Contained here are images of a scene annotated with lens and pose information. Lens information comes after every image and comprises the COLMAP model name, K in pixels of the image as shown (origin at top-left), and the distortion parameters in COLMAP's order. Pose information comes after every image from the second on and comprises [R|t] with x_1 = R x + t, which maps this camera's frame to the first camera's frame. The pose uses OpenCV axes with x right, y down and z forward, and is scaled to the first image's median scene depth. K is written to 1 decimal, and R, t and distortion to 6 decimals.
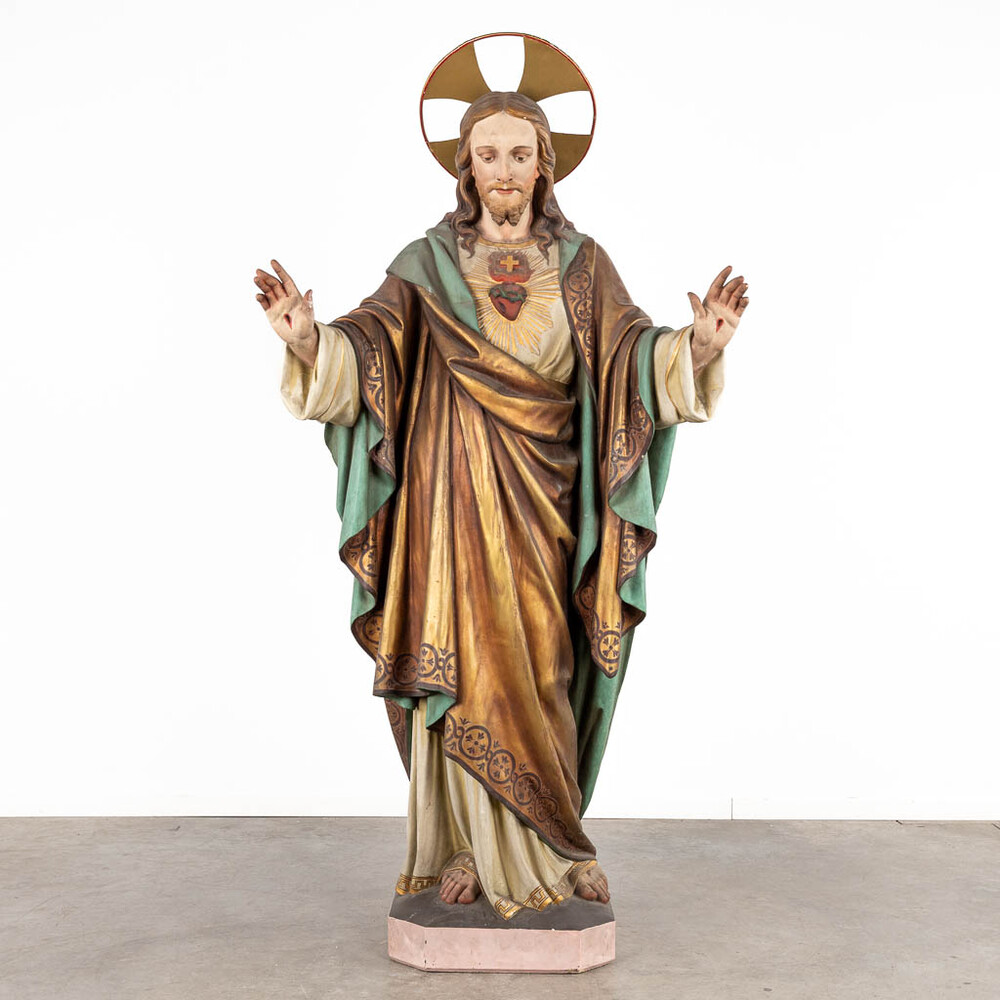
lens RADIAL K [[1565.8, 0, 500.0], [0, 1565.8, 500.0], [0, 0, 1]] dist [-0.018852, 0.012856]
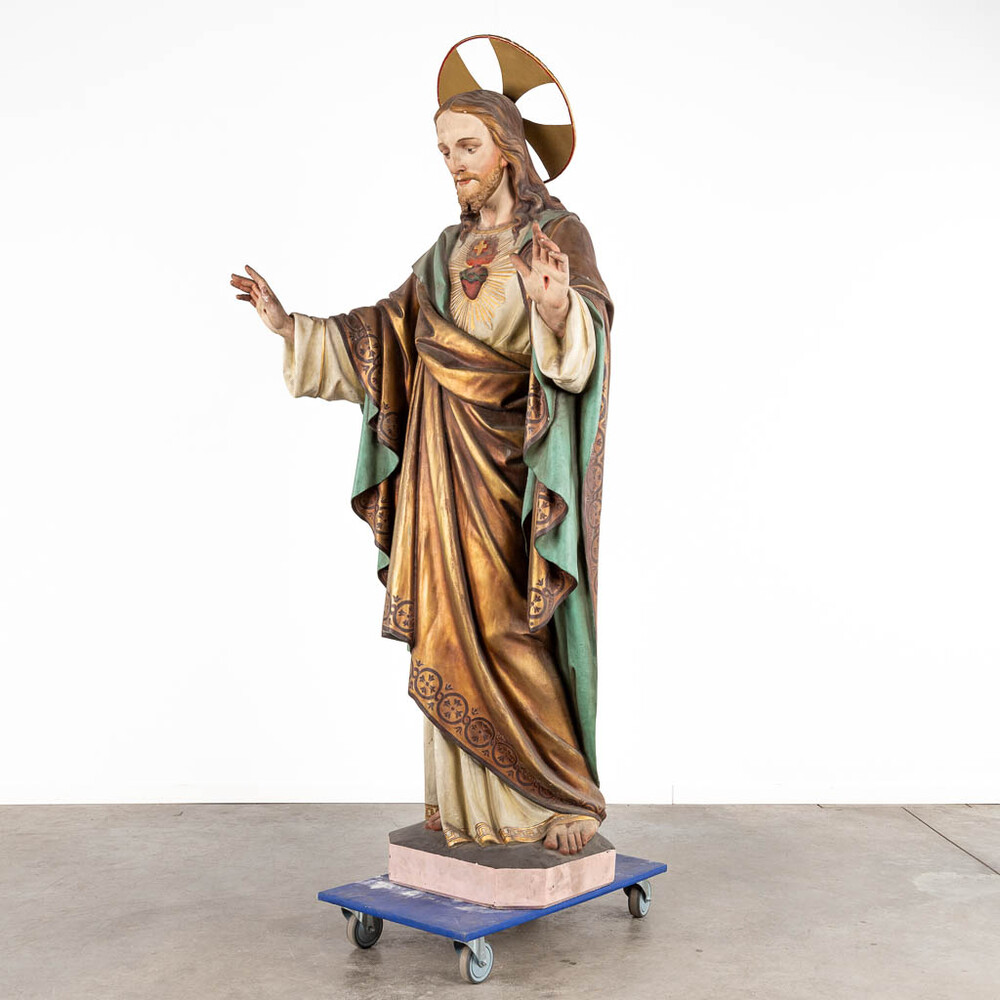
lens RADIAL K [[1405.5, 0, 500.2], [0, 1405.5, 531.2], [0, 0, 1]] dist [0.020824, -0.412429]
pose [[0.776613, 0.011475, -0.629873, 0.642479], [-0.016474, 0.999862, -0.002097, 0.048051], [0.629763, 0.012005, 0.776695, 0.256318]]
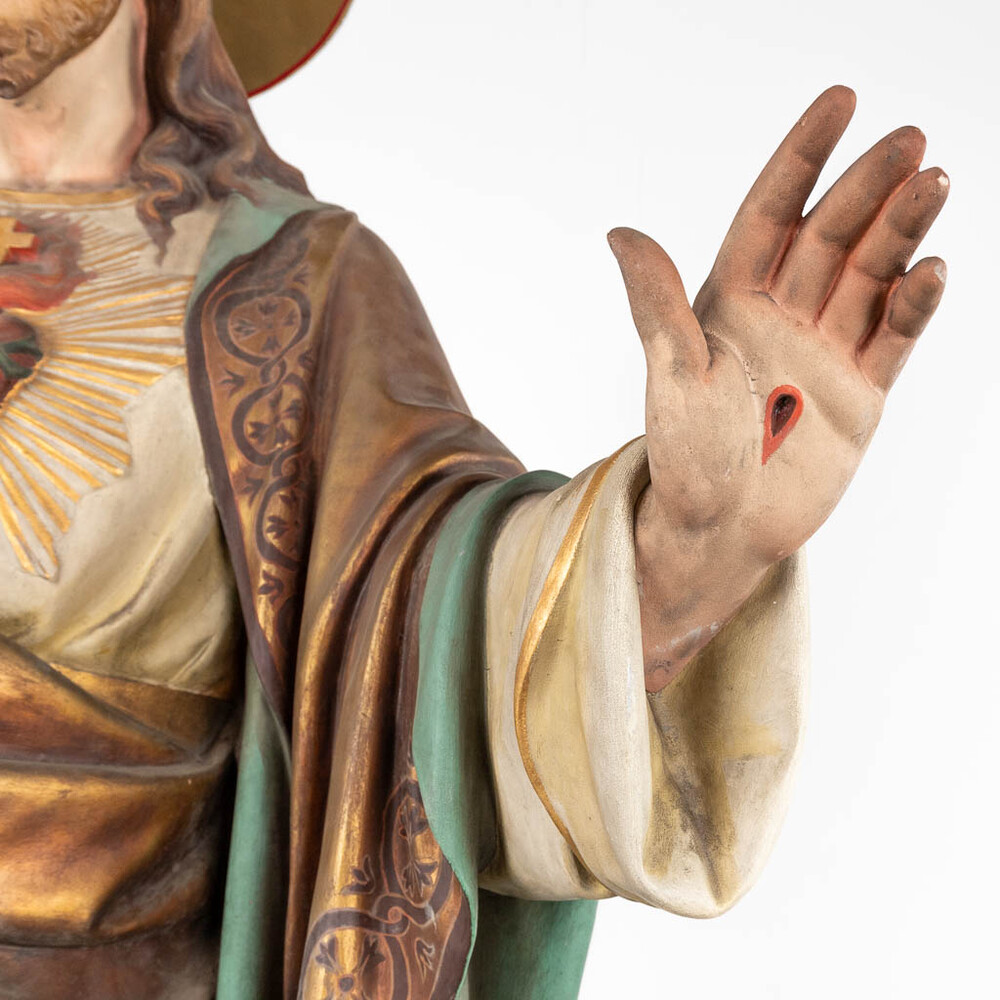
lens RADIAL K [[1310.5, 0, 684.8], [0, 1310.5, 498.9], [0, 0, 1]] dist [0.015198, 0.018567]
pose [[0.995283, 0.032500, 0.091410, 0.106036], [-0.014373, 0.981218, -0.192367, -0.066747], [-0.095945, 0.190146, 0.977056, 0.785578]]
